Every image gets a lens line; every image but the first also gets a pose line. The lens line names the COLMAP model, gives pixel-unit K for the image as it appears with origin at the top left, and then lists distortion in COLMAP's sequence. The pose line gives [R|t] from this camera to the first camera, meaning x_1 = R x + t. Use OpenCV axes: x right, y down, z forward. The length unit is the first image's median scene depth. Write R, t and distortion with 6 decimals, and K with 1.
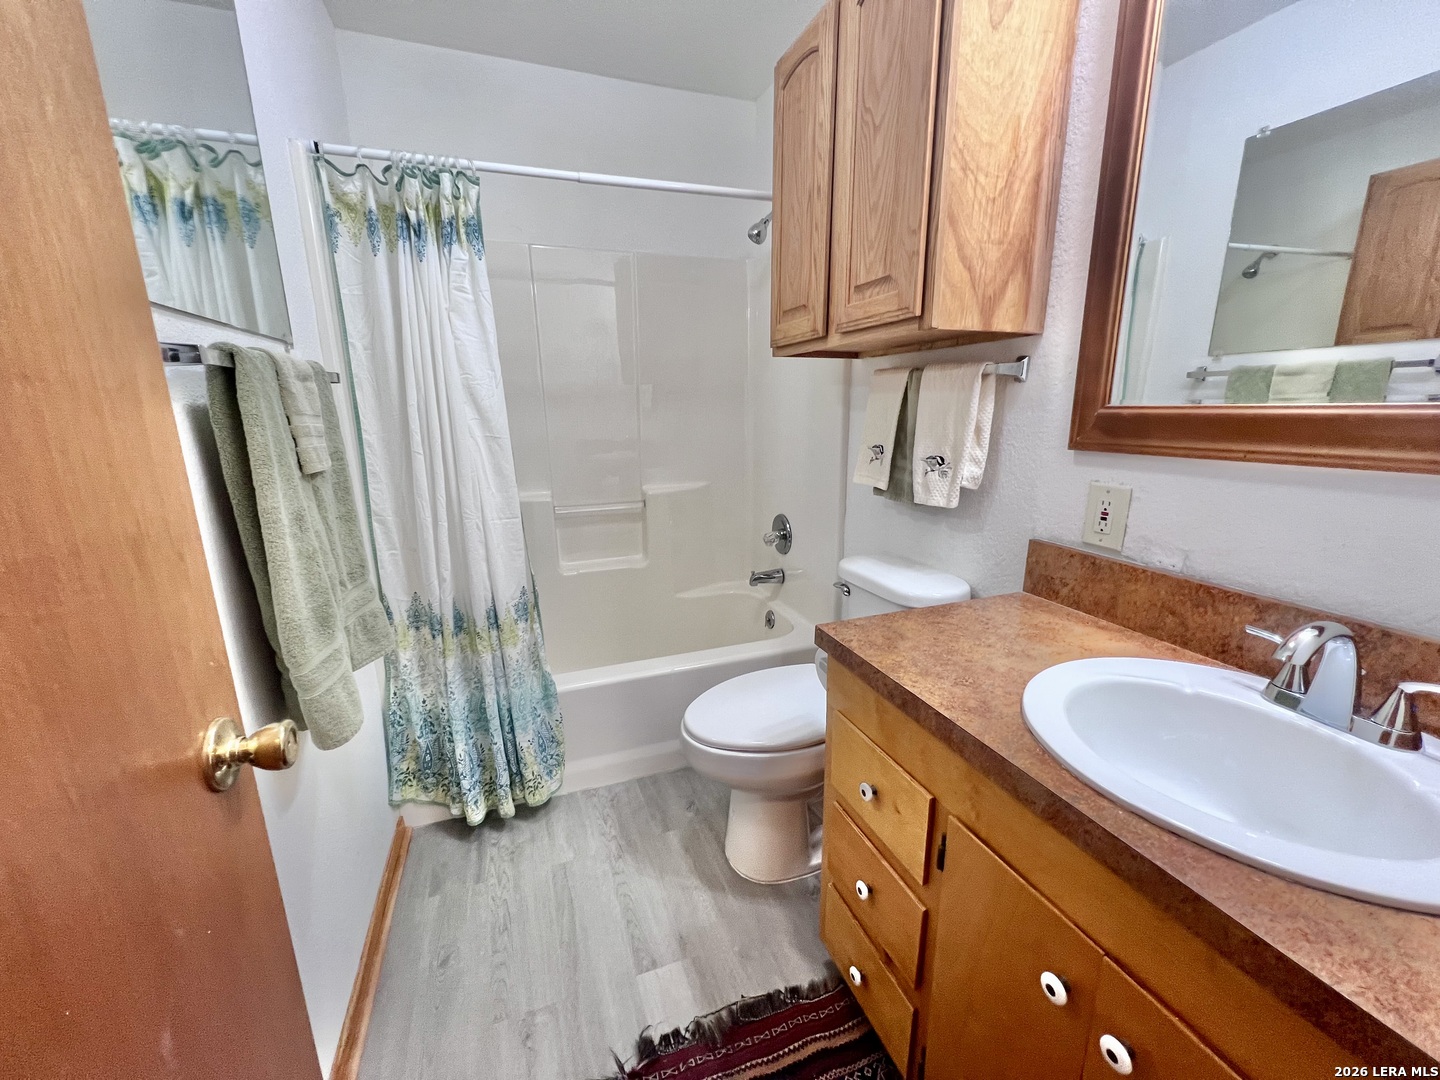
lens RADIAL K [[578.8, 0, 716.4], [0, 578.8, 534.0], [0, 0, 1]] dist [0.002487, 0.000403]
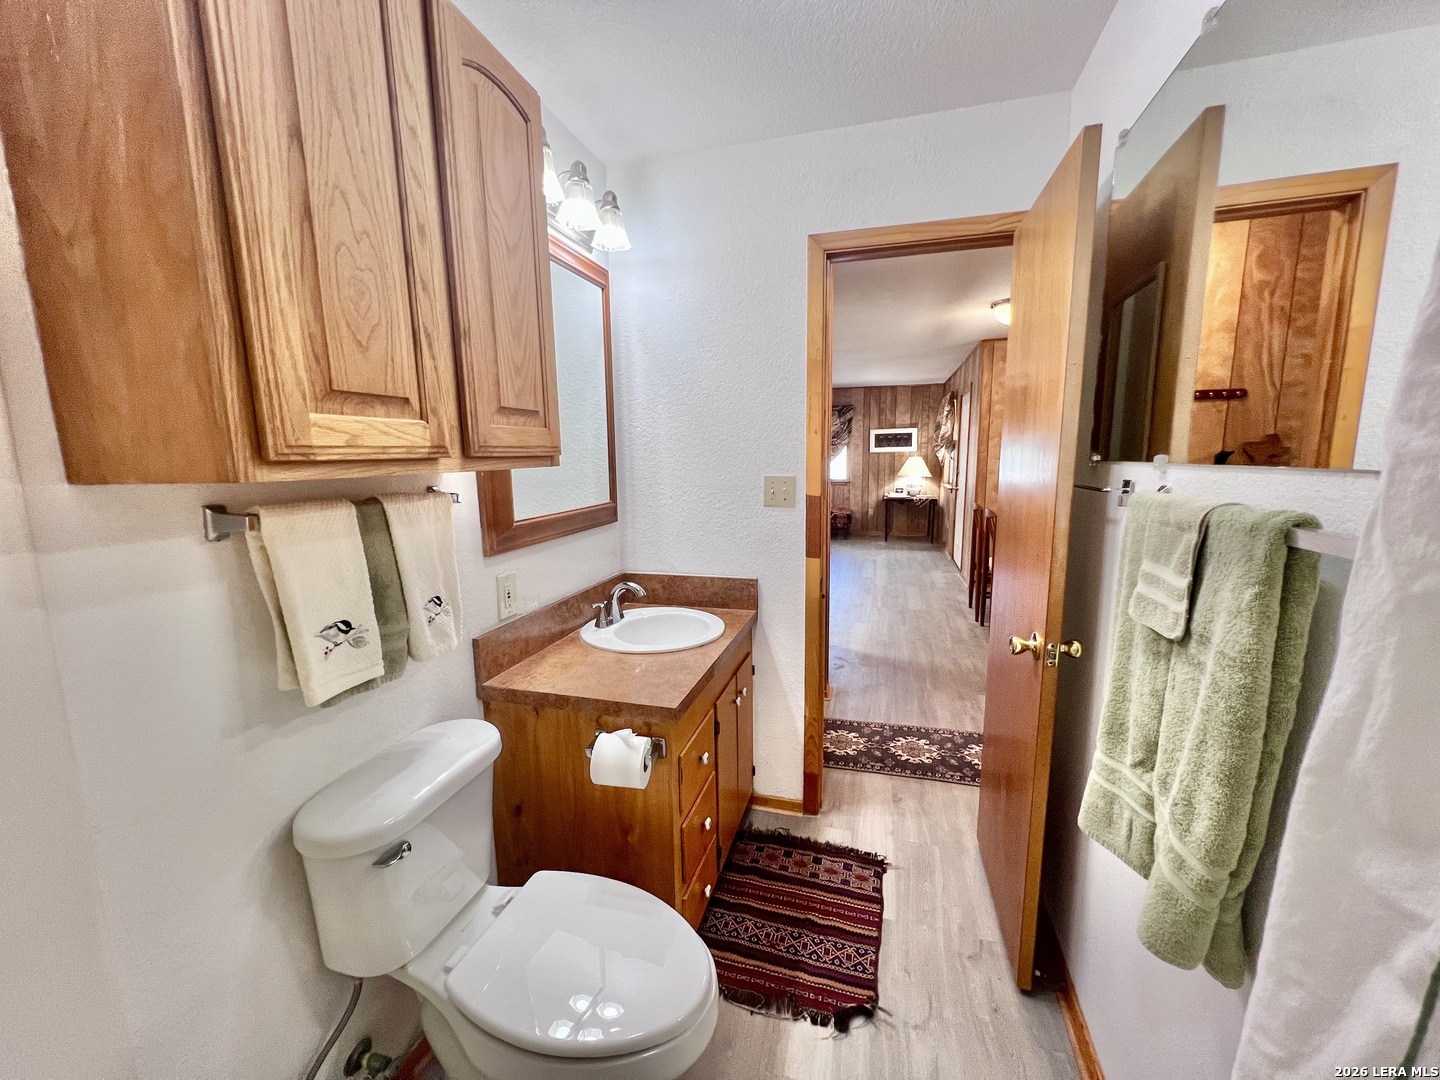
lens RADIAL K [[578.8, 0, 710.9], [0, 578.8, 545.7], [0, 0, 1]] dist [0.002487, 0.000403]
pose [[-0.801366, -0.071157, 0.593927, -0.543540], [0.161847, 0.930072, 0.329804, -0.510766], [-0.575863, 0.360419, -0.733812, 1.640250]]
